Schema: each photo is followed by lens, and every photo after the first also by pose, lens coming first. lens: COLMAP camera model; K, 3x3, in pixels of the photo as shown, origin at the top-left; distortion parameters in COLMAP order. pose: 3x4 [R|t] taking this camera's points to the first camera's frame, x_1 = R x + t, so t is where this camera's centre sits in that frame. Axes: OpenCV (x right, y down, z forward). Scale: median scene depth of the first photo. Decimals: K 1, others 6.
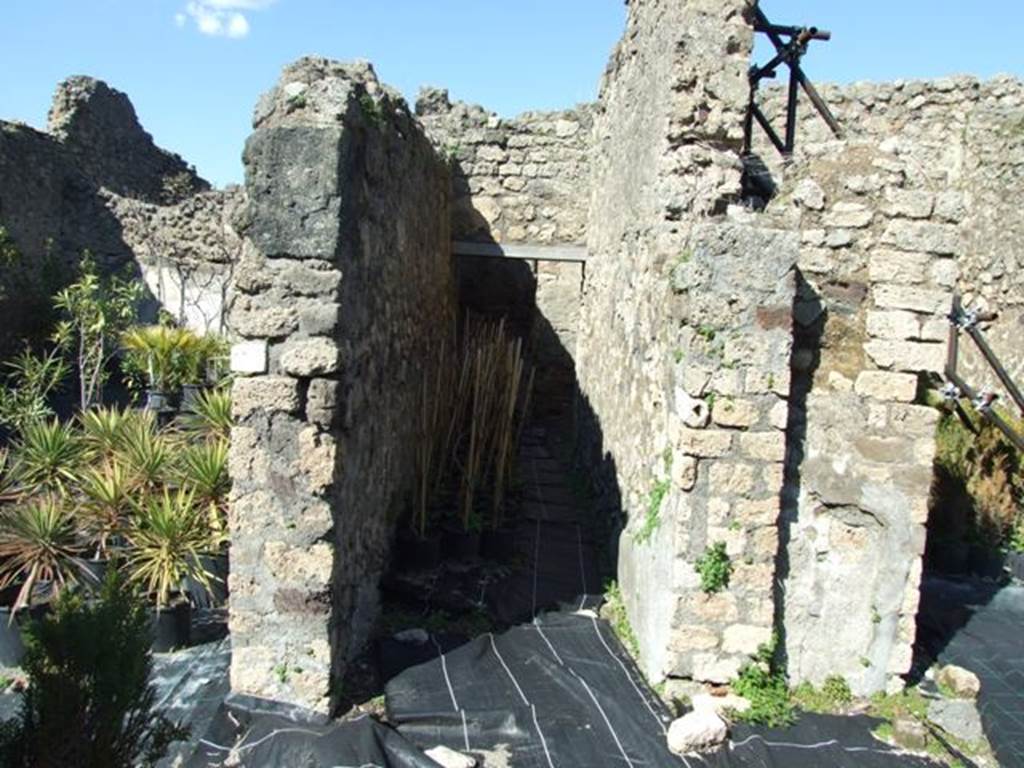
lens RADIAL K [[826.1, 0, 507.3], [0, 826.1, 369.0], [0, 0, 1]] dist [-0.063470, 0.052818]
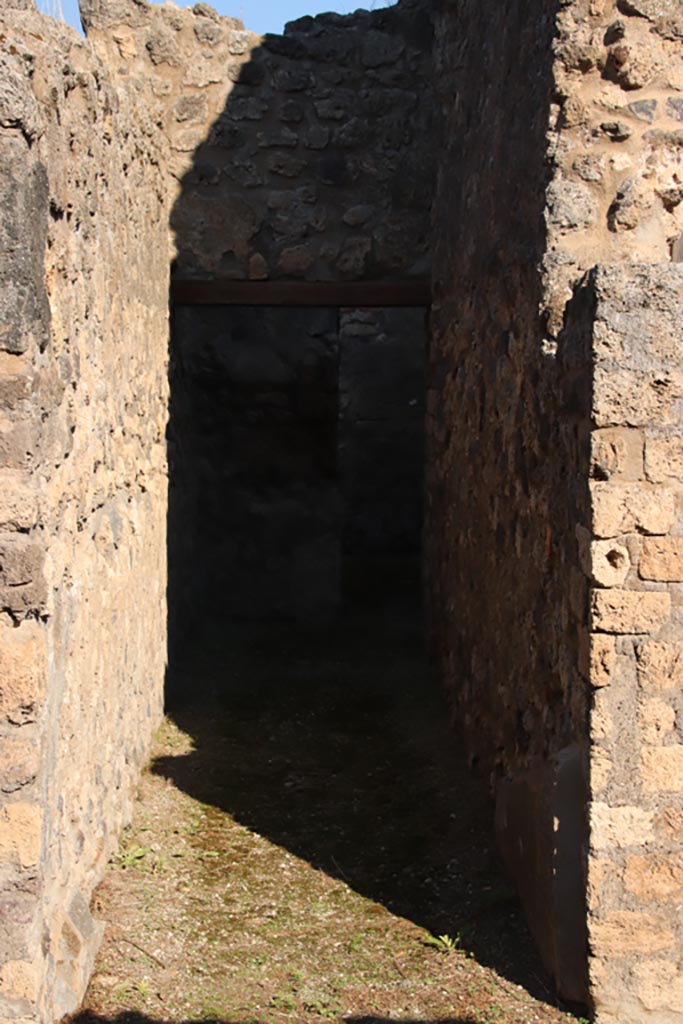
lens RADIAL K [[1739.1, 0, 342.9], [0, 1739.1, 515.5], [0, 0, 1]] dist [0.457368, 0.000000]
pose [[0.998114, -0.050394, 0.035048, -0.012739], [0.050449, 0.998726, -0.000692, 0.004466], [-0.034968, 0.002458, 0.999385, -0.219733]]
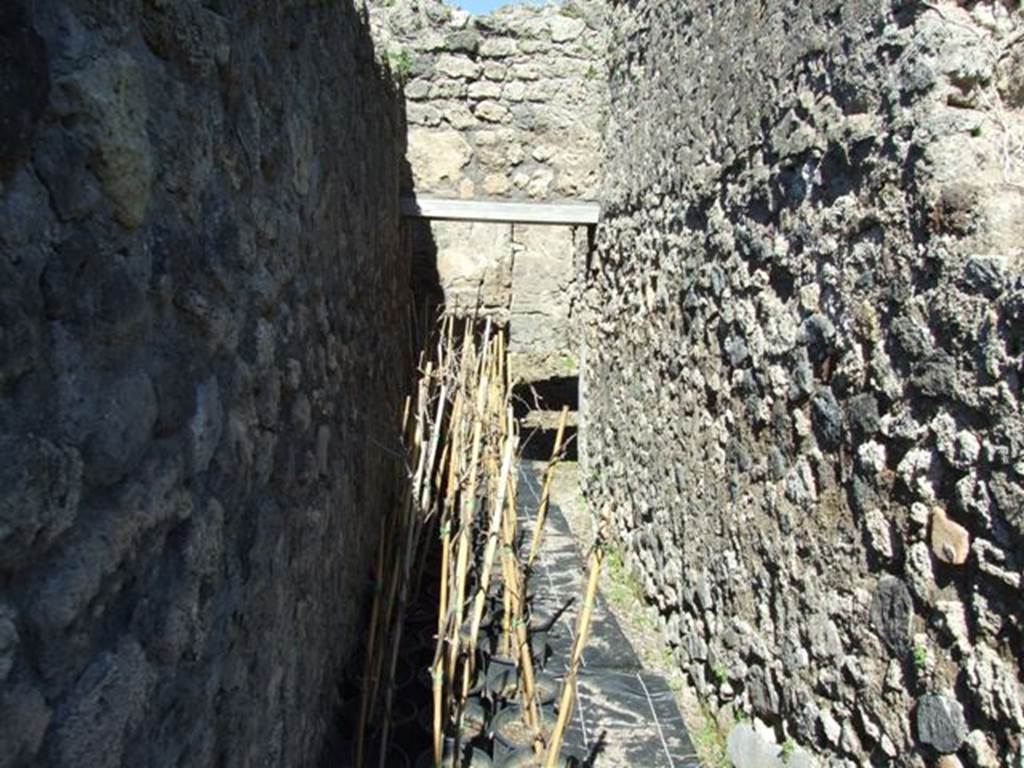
lens RADIAL K [[826.1, 0, 506.5], [0, 826.1, 379.1], [0, 0, 1]] dist [-0.063470, 0.052818]
pose [[0.997397, -0.025021, 0.067632, -0.050371], [0.021832, 0.998633, 0.047487, -0.058846], [-0.068728, -0.045886, 0.996580, 0.516486]]
